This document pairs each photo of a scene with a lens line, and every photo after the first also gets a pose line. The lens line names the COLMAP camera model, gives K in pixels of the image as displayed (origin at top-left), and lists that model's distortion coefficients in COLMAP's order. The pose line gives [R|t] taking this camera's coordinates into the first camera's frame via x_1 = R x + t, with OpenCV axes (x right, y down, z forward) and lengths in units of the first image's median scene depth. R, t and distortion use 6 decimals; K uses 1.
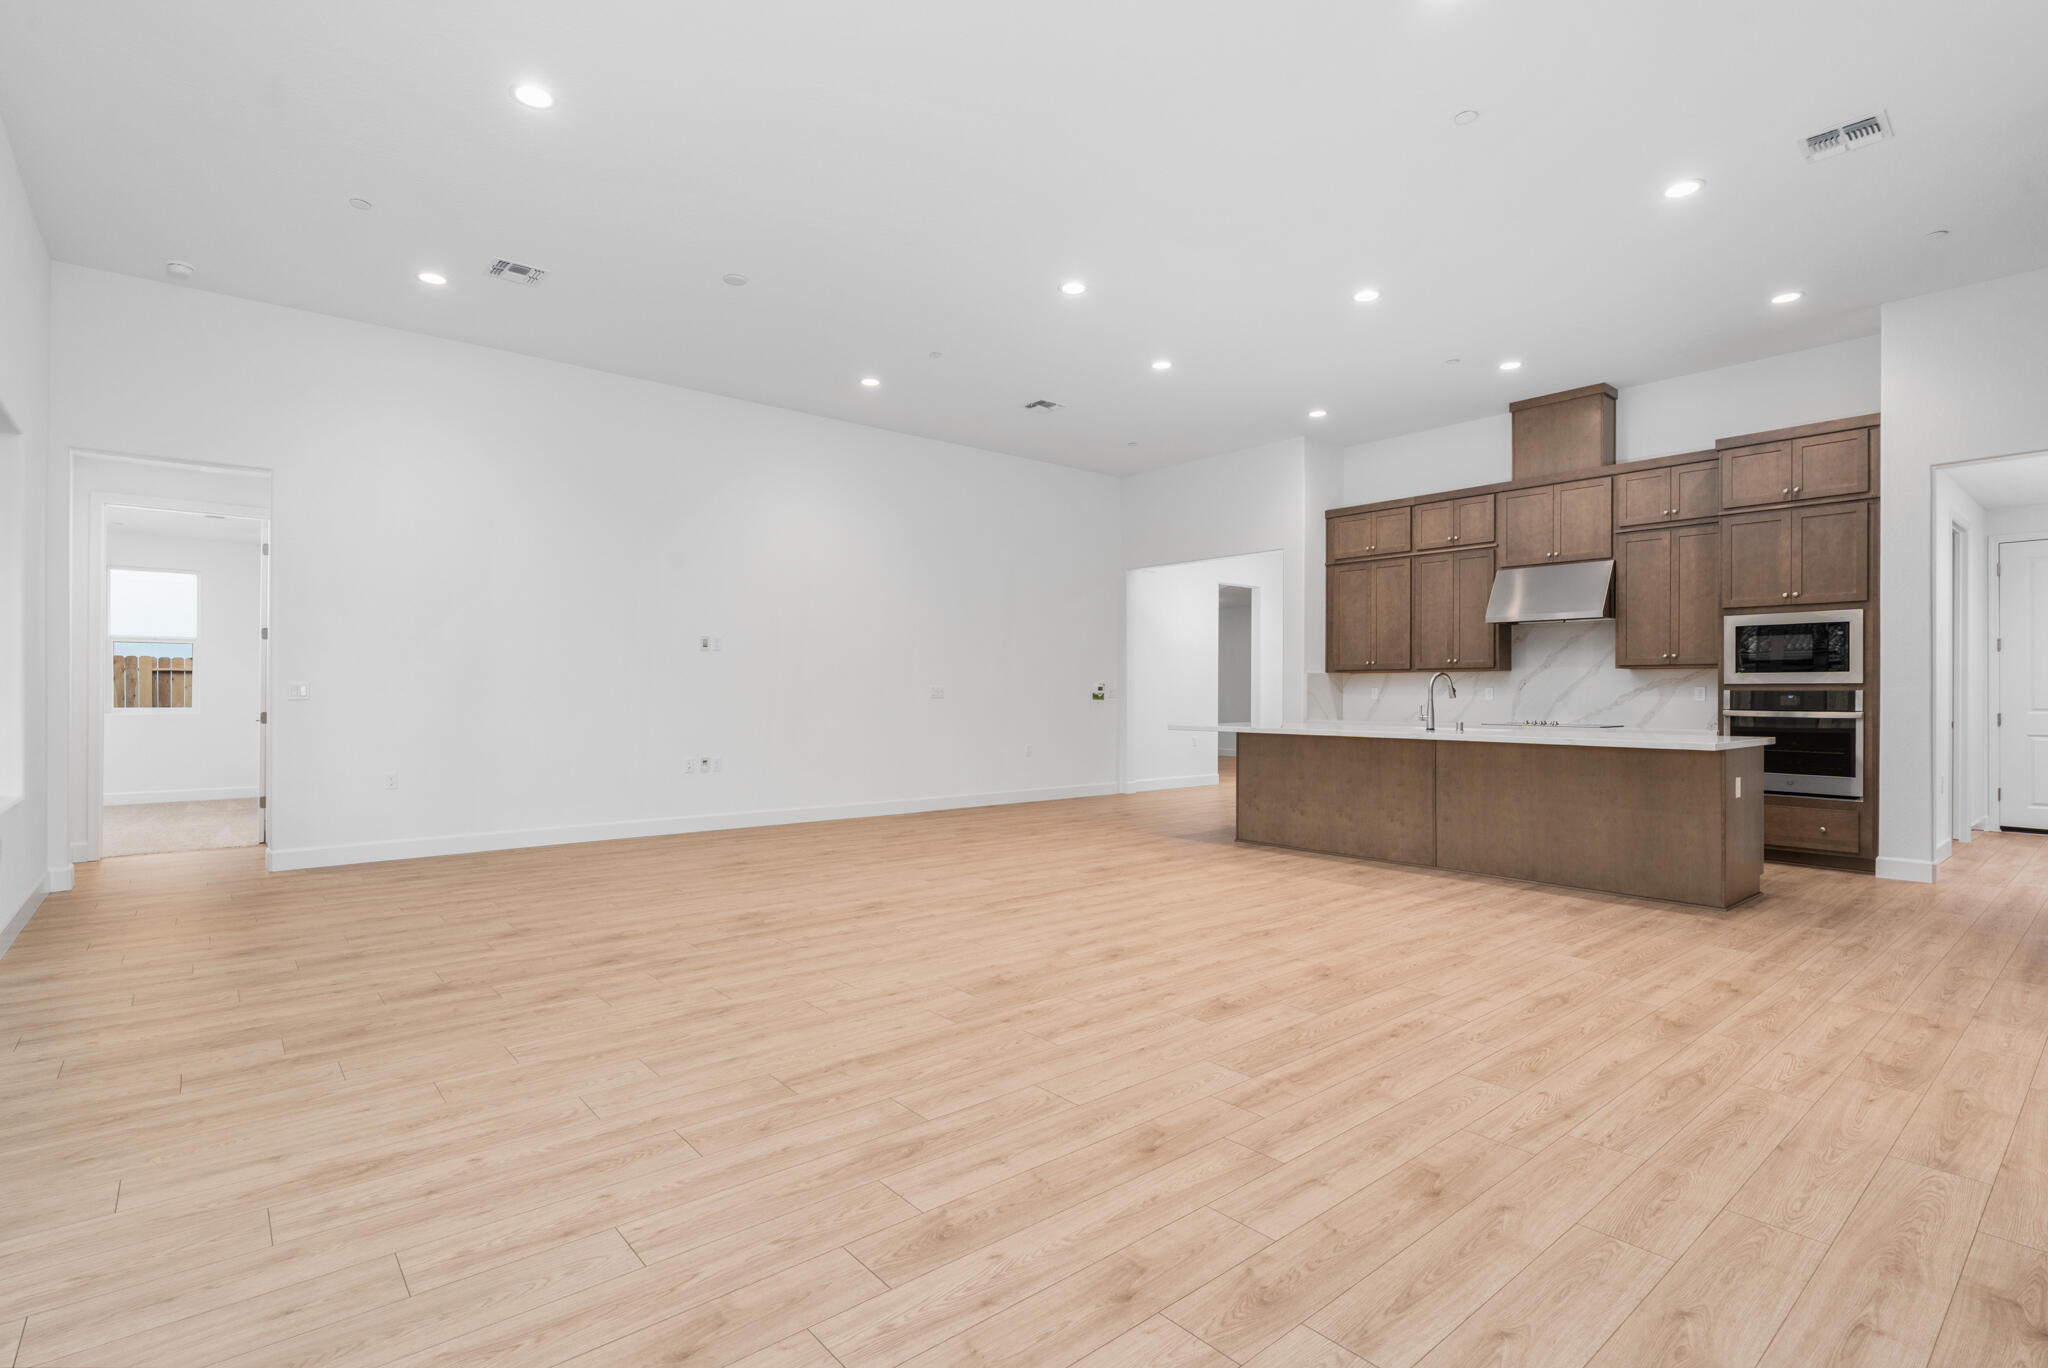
lens RADIAL K [[980.4, 0, 1028.1], [0, 980.4, 692.3], [0, 0, 1]] dist [-0.000956, 0.000605]
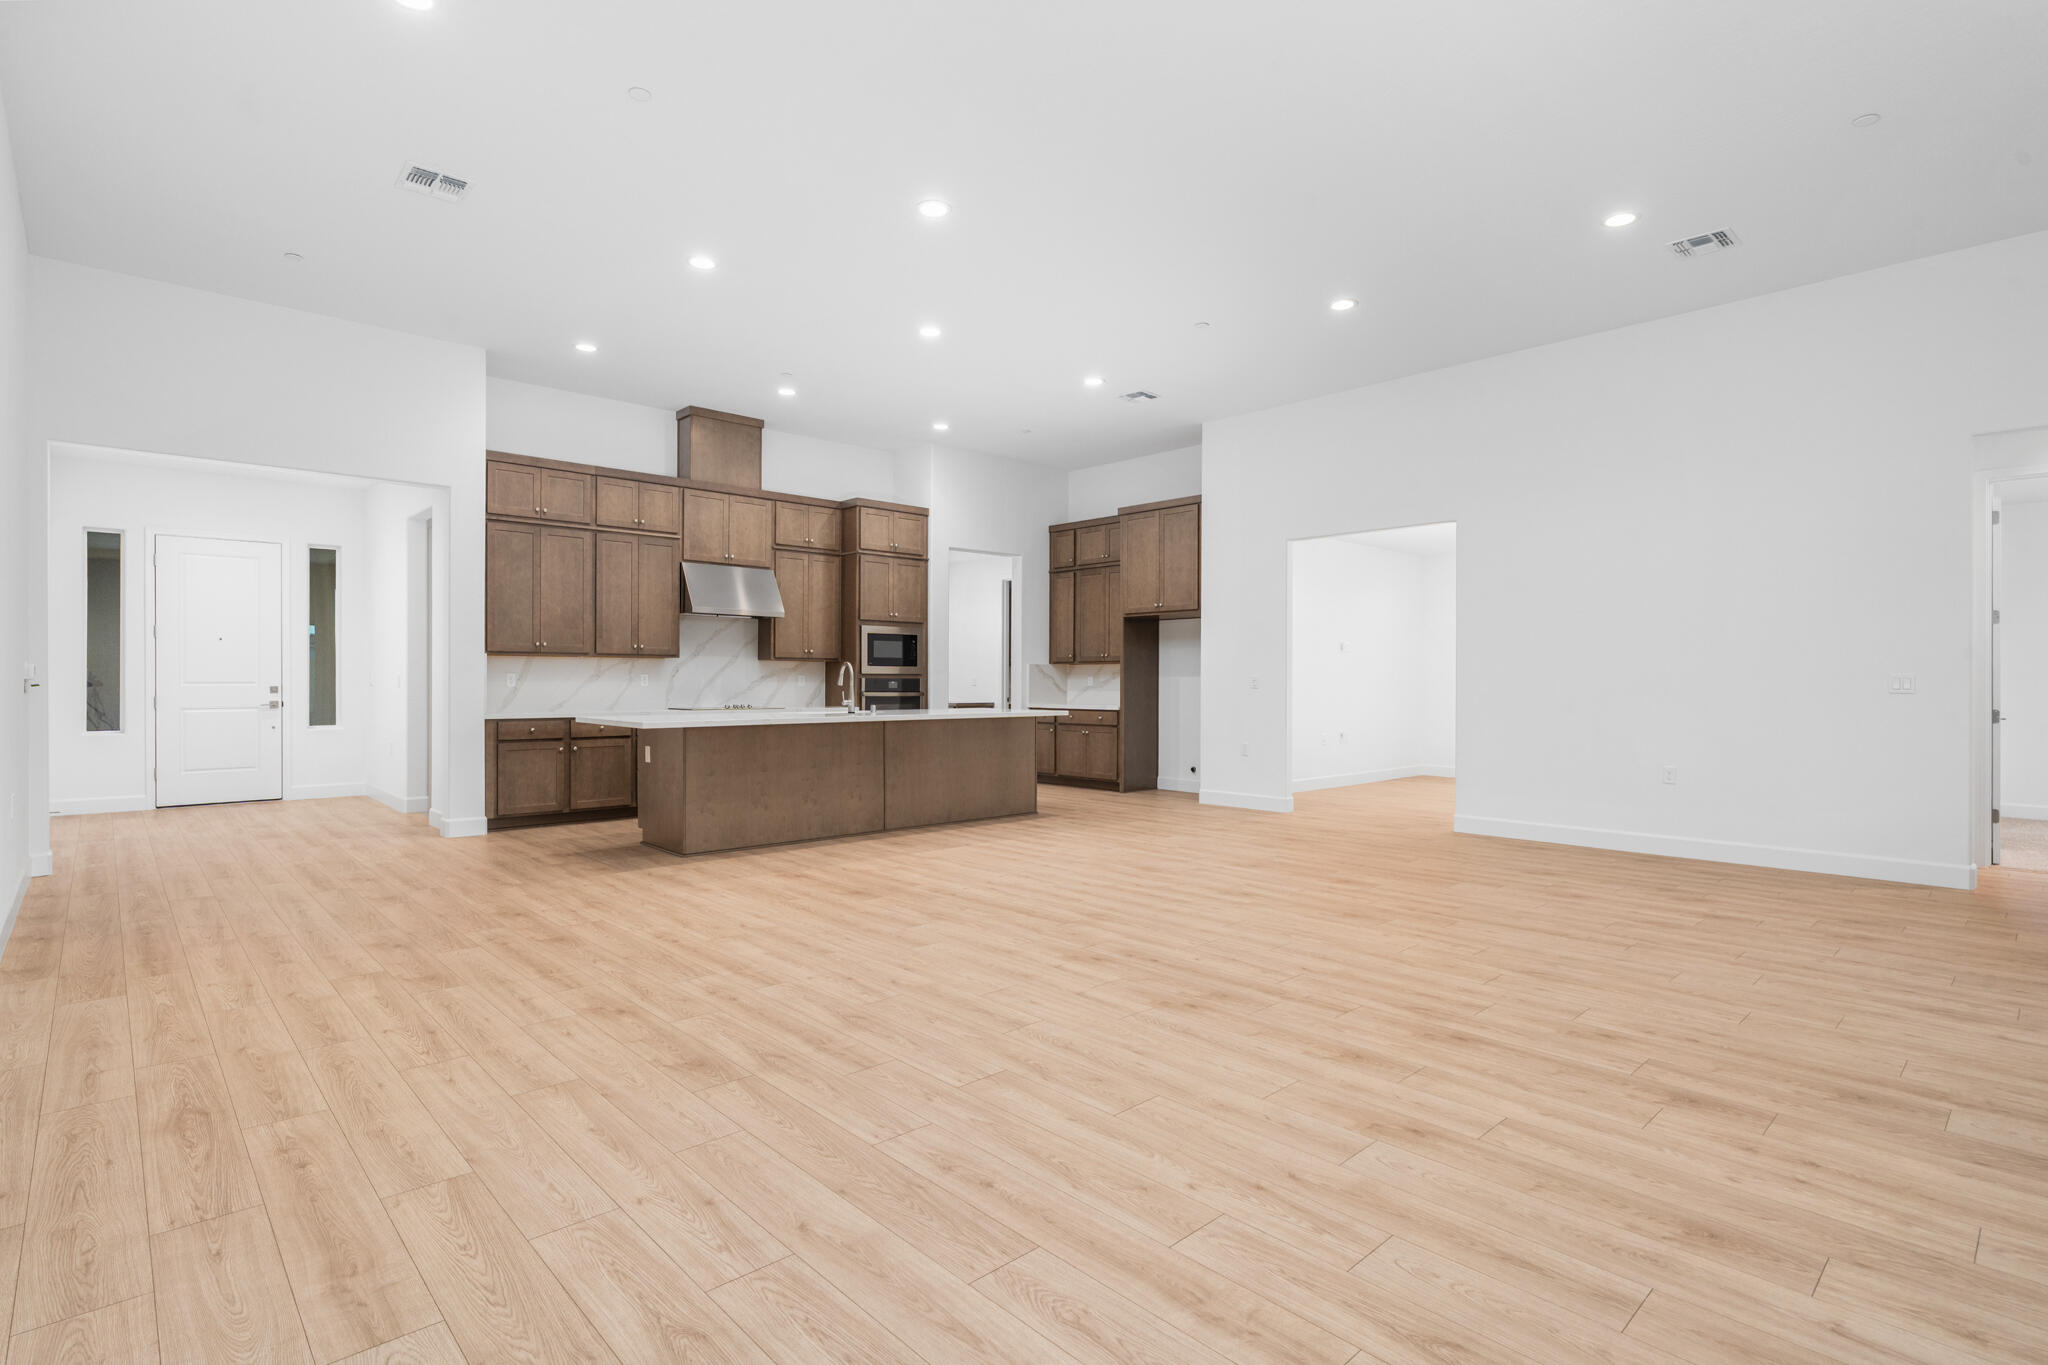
lens RADIAL K [[989.5, 0, 1018.9], [0, 989.5, 686.2], [0, 0, 1]] dist [-0.001185, 0.000725]
pose [[-0.043313, -0.007292, 0.999035, -0.742727], [-0.003149, 0.999969, 0.007163, -0.001287], [-0.999057, -0.002836, -0.043334, 0.869110]]
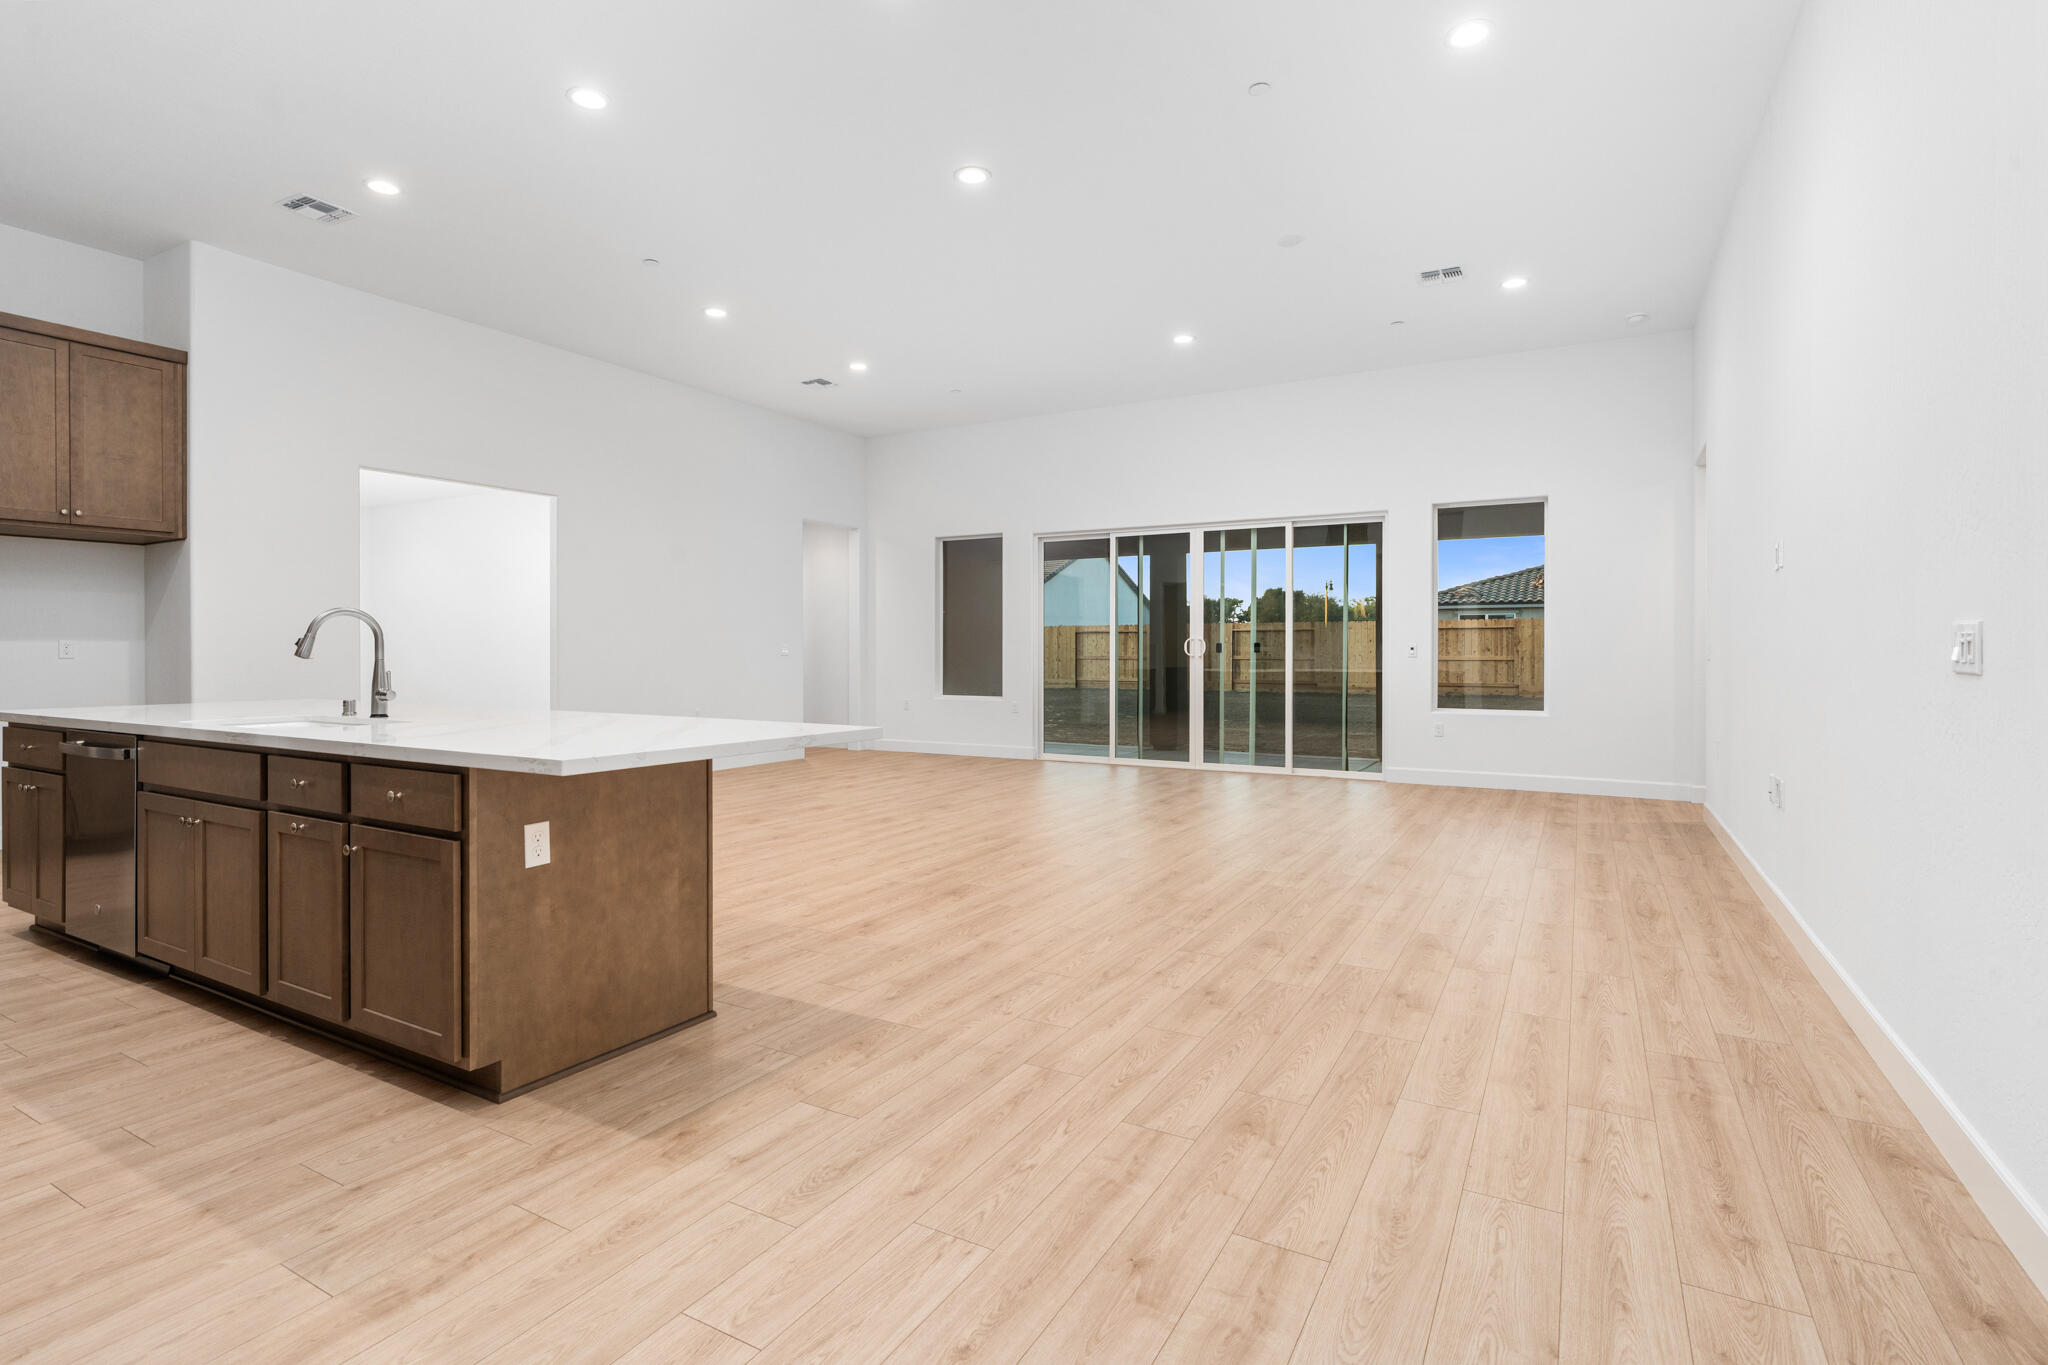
lens RADIAL K [[983.5, 0, 1028.0], [0, 983.5, 651.7], [0, 0, 1]] dist [-0.002227, 0.001460]
pose [[-0.939334, -0.002838, -0.342992, 0.266259], [-0.002667, 0.999996, -0.000969, 0.002370], [0.342994, 0.000005, -0.939338, 1.646970]]
